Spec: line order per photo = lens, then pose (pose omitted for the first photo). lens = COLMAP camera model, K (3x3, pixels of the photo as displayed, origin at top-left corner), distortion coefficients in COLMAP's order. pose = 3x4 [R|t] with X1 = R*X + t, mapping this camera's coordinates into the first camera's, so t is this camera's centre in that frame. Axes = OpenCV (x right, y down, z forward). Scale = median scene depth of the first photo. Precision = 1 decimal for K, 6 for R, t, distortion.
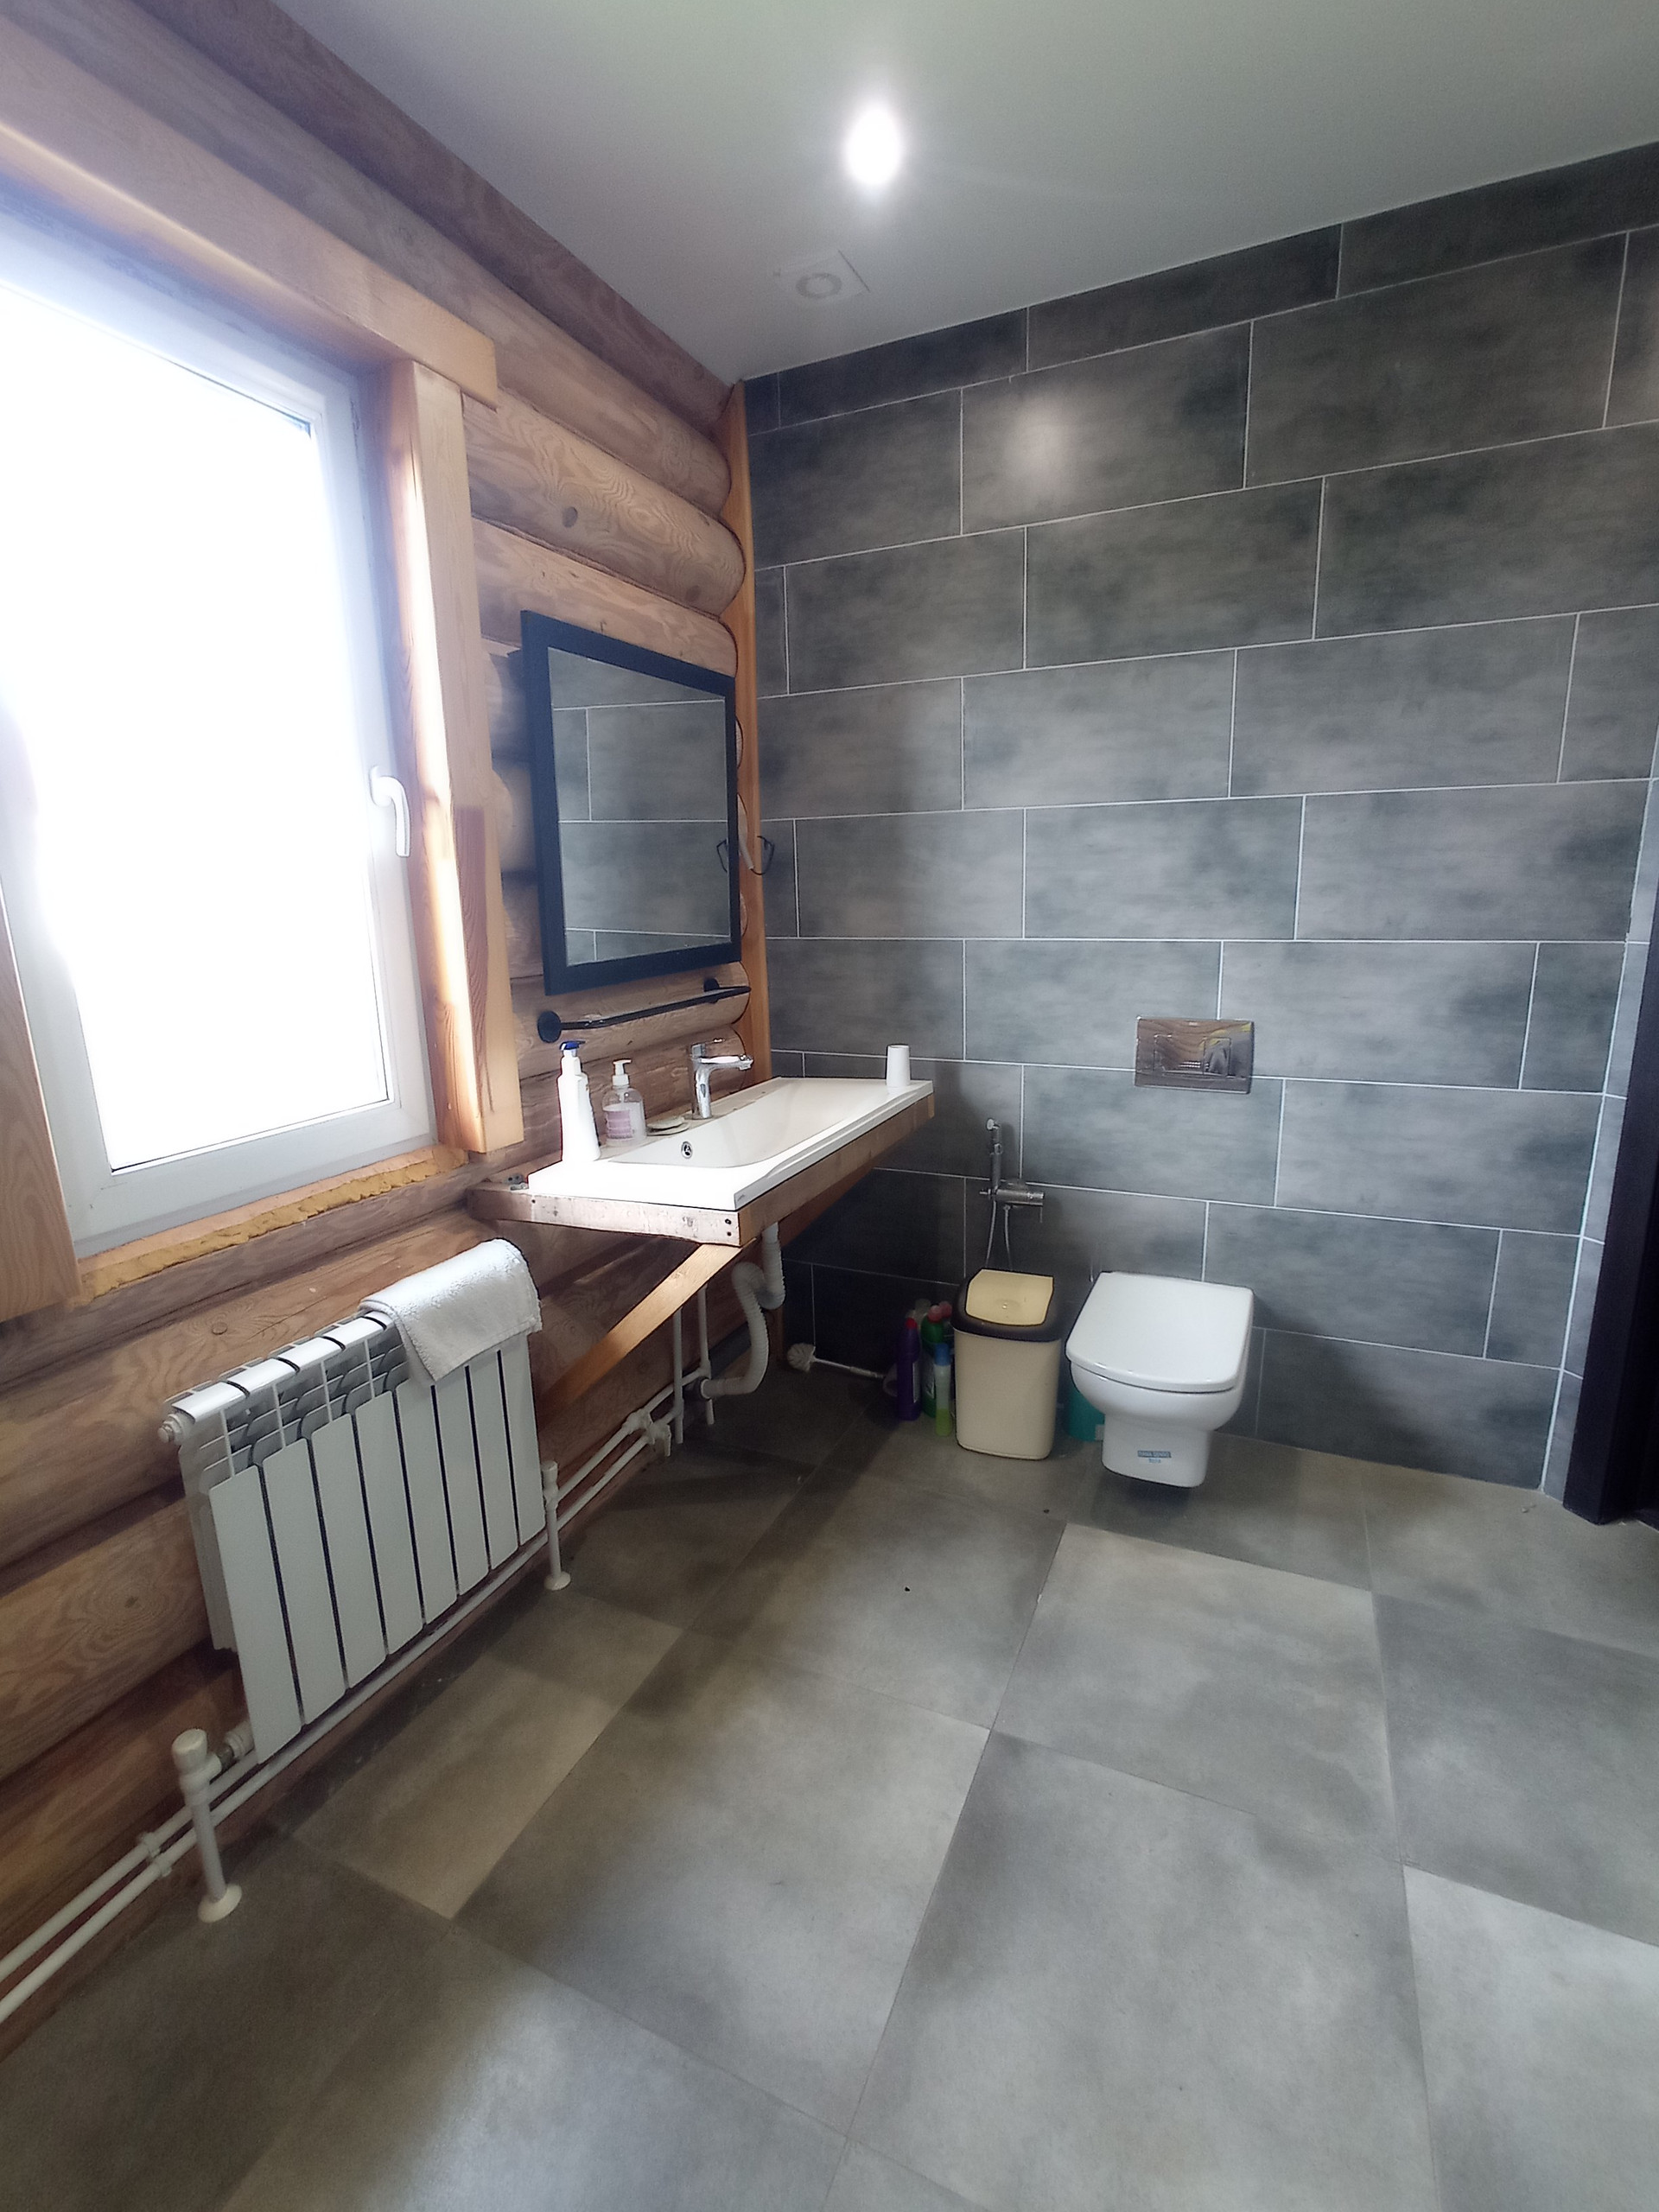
lens RADIAL K [[999.2, 0, 836.0], [0, 999.2, 1108.2], [0, 0, 1]] dist [-0.063652, 0.036733]
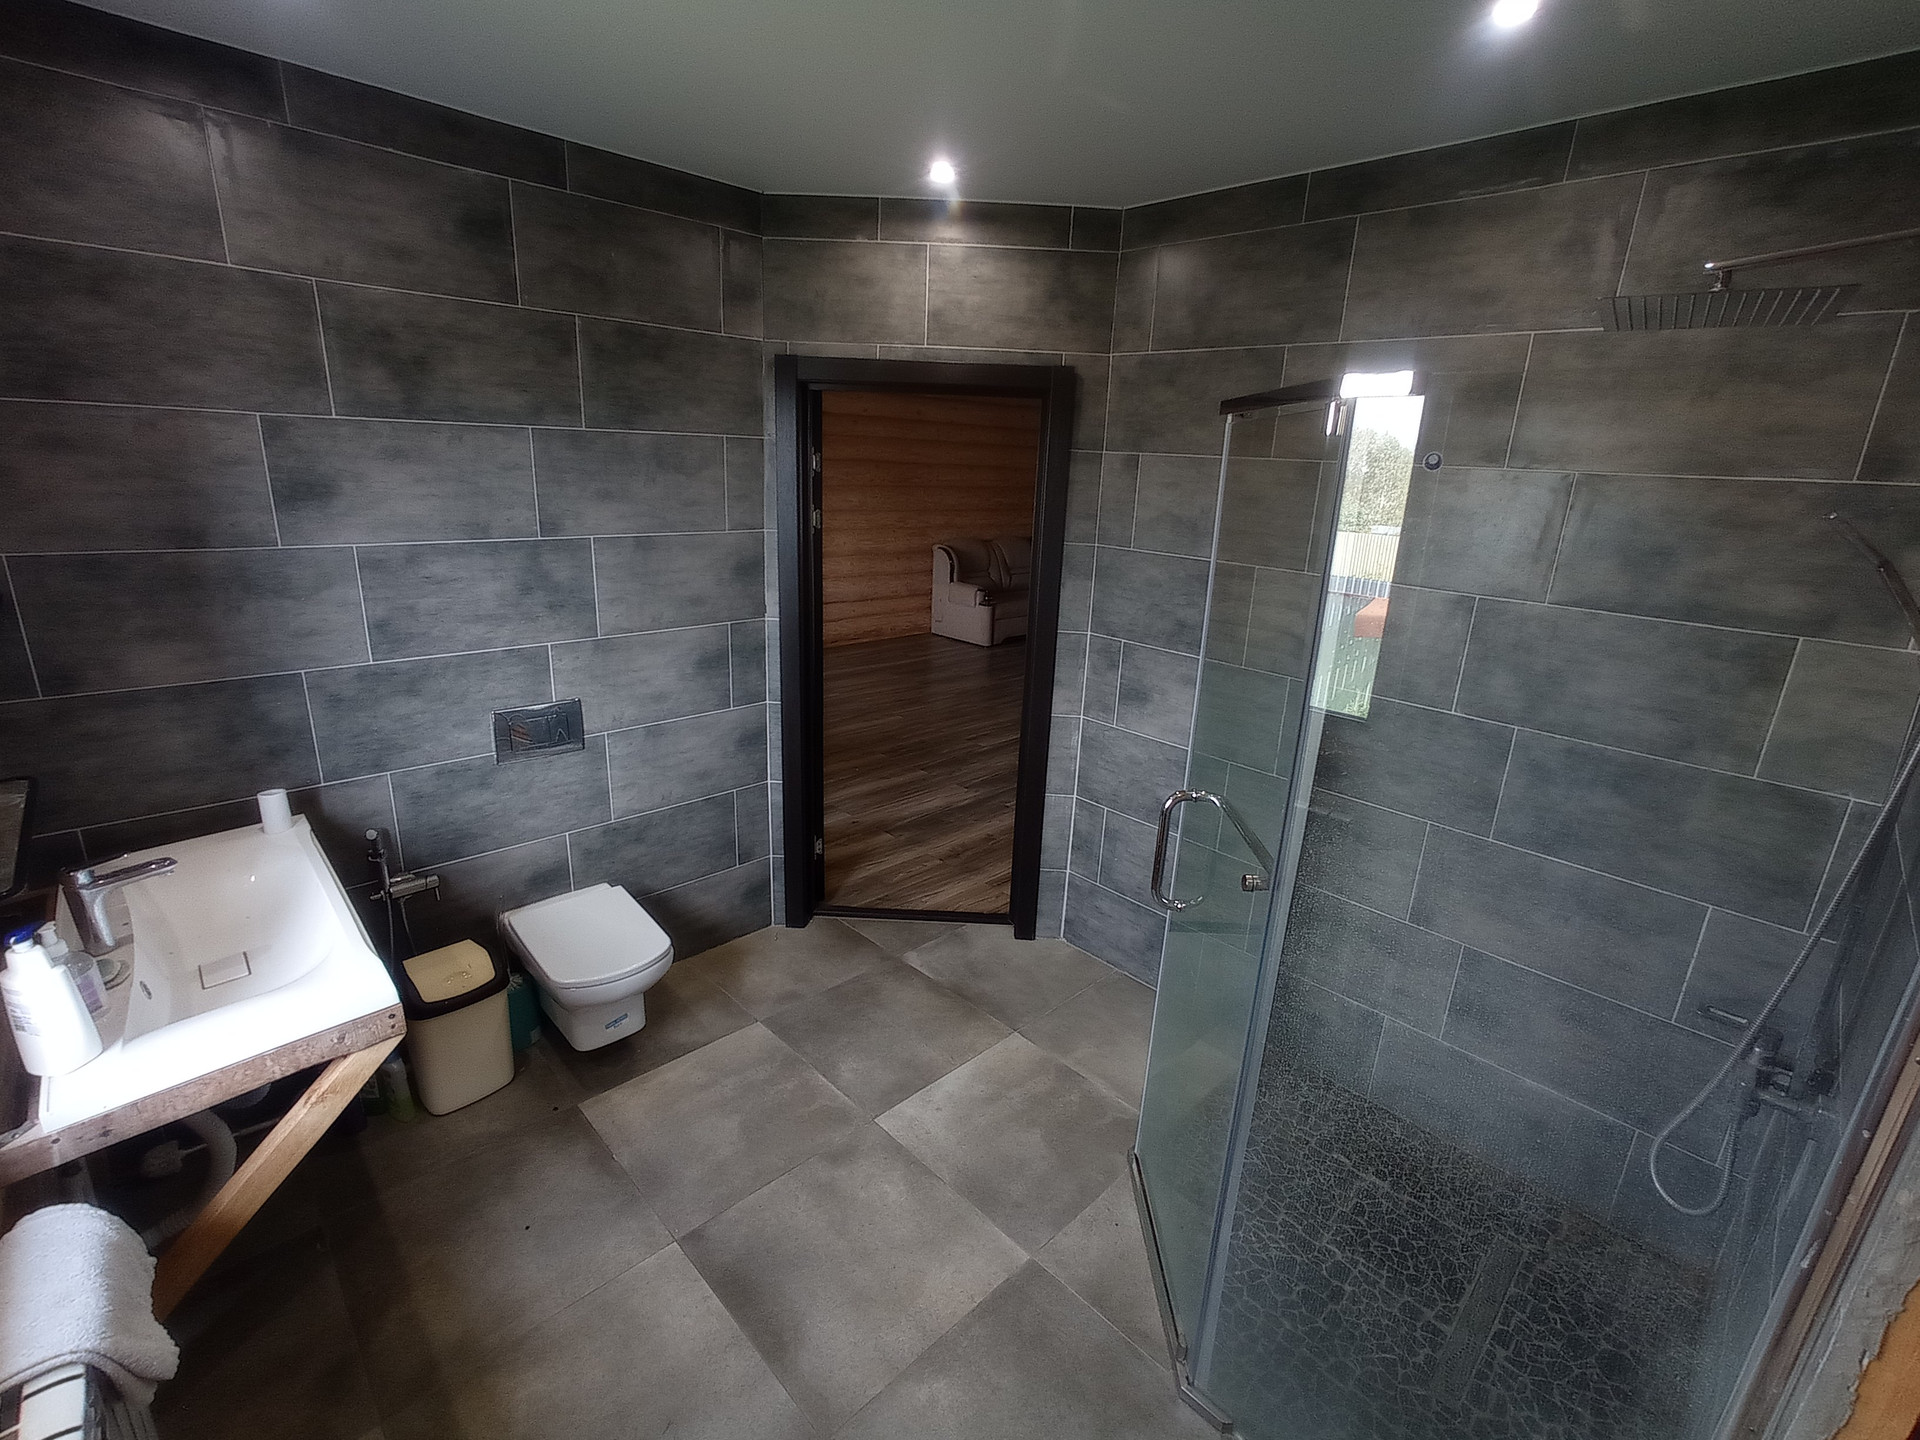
lens RADIAL K [[867.3, 0, 963.5], [0, 867.3, 714.0], [0, 0, 1]] dist [-0.063652, 0.036733]
pose [[0.358540, -0.221592, 0.906833, -0.495354], [0.158007, 0.971808, 0.174996, -0.200991], [-0.920045, 0.080543, 0.383445, 0.060514]]
